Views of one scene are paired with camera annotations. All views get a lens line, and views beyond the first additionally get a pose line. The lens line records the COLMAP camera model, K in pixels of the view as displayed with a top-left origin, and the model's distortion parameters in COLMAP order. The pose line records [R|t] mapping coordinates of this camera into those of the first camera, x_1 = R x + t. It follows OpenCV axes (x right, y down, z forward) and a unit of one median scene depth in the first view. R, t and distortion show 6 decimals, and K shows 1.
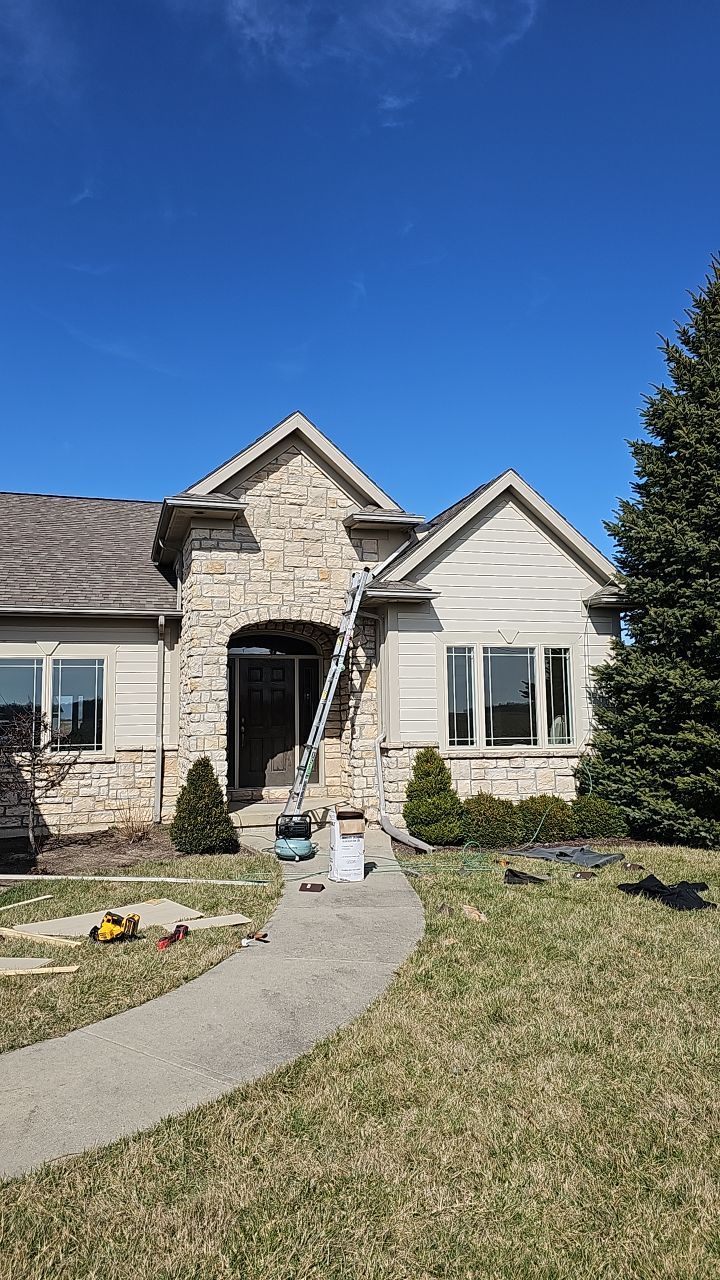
lens RADIAL K [[913.9, 0, 360.0], [0, 913.9, 640.0], [0, 0, 1]] dist [0.385837, -0.000044]
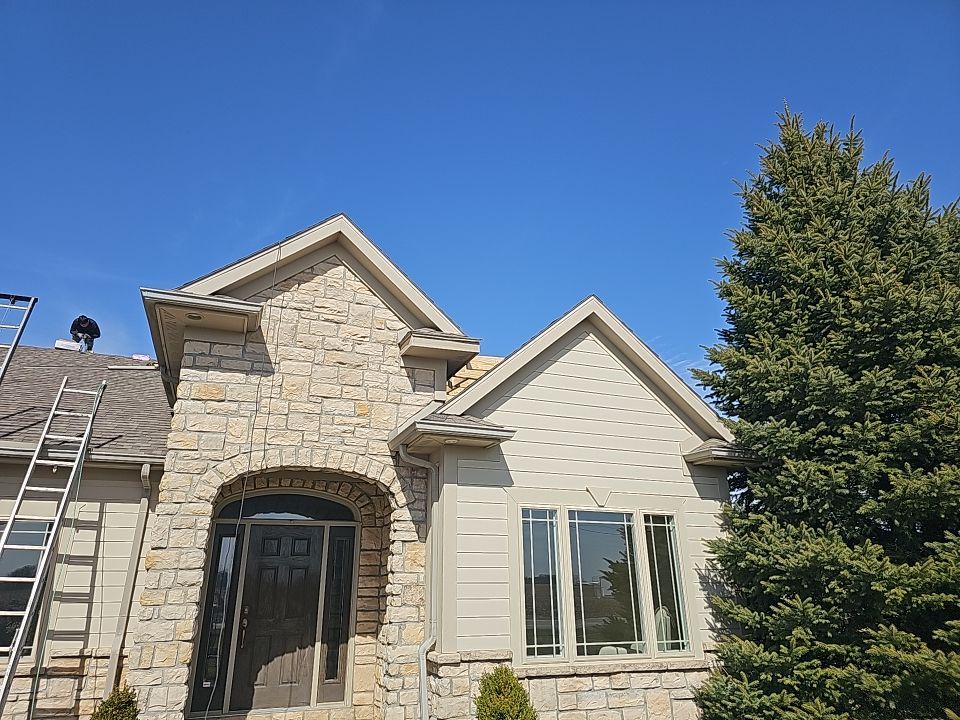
lens RADIAL K [[629.0, 0, 473.4], [0, 629.0, 358.2], [0, 0, 1]] dist [0.085165, -0.046420]
pose [[0.996901, 0.035888, 0.070000, 0.015123], [-0.016710, 0.966168, -0.257372, 0.022377], [-0.076868, 0.255405, 0.963774, 0.479469]]
